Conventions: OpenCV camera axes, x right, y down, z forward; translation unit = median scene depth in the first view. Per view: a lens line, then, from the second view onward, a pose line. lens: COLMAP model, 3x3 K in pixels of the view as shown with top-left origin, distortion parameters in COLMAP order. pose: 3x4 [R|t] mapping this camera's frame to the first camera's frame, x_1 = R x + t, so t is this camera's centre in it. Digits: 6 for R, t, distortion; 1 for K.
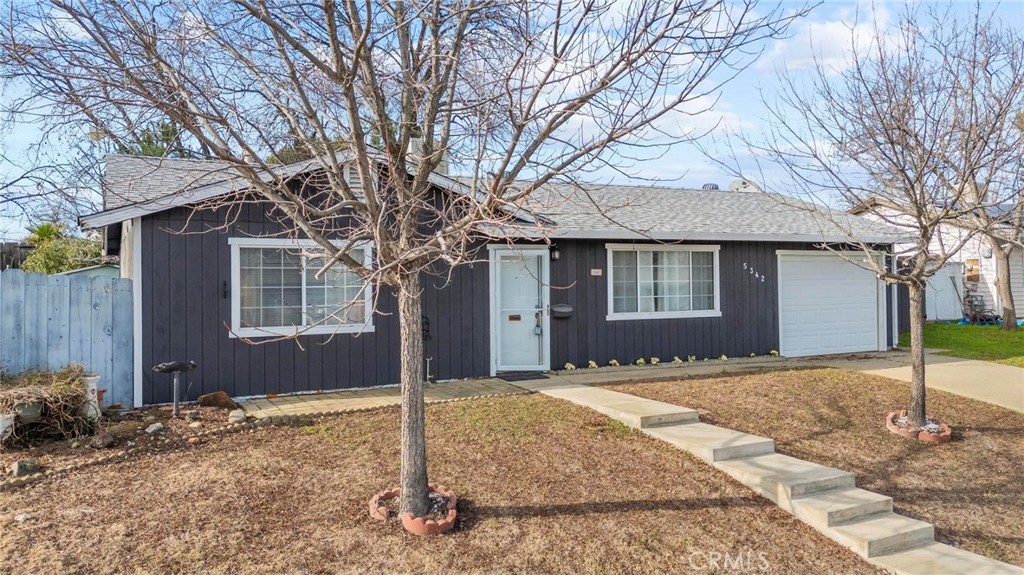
lens RADIAL K [[776.6, 0, 512.0], [0, 776.6, 287.5], [0, 0, 1]] dist [0.087942, -0.002002]
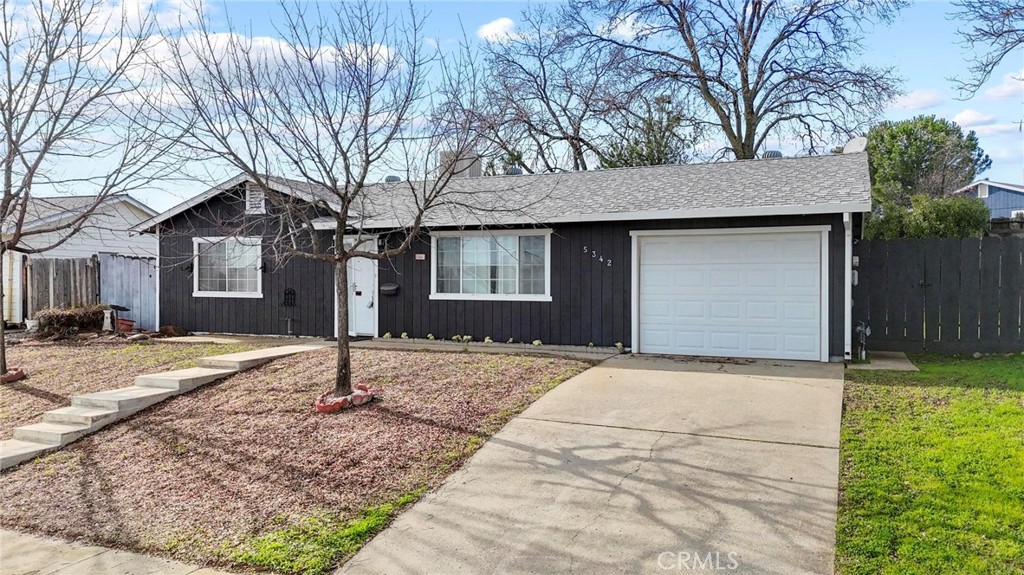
lens RADIAL K [[776.6, 0, 512.0], [0, 776.6, 287.5], [0, 0, 1]] dist [0.087942, -0.002002]
pose [[0.608852, 0.010411, -0.793216, 1.102499], [-0.026606, 0.999619, -0.007302, 0.030594], [0.792838, 0.025550, 0.608897, 0.404035]]
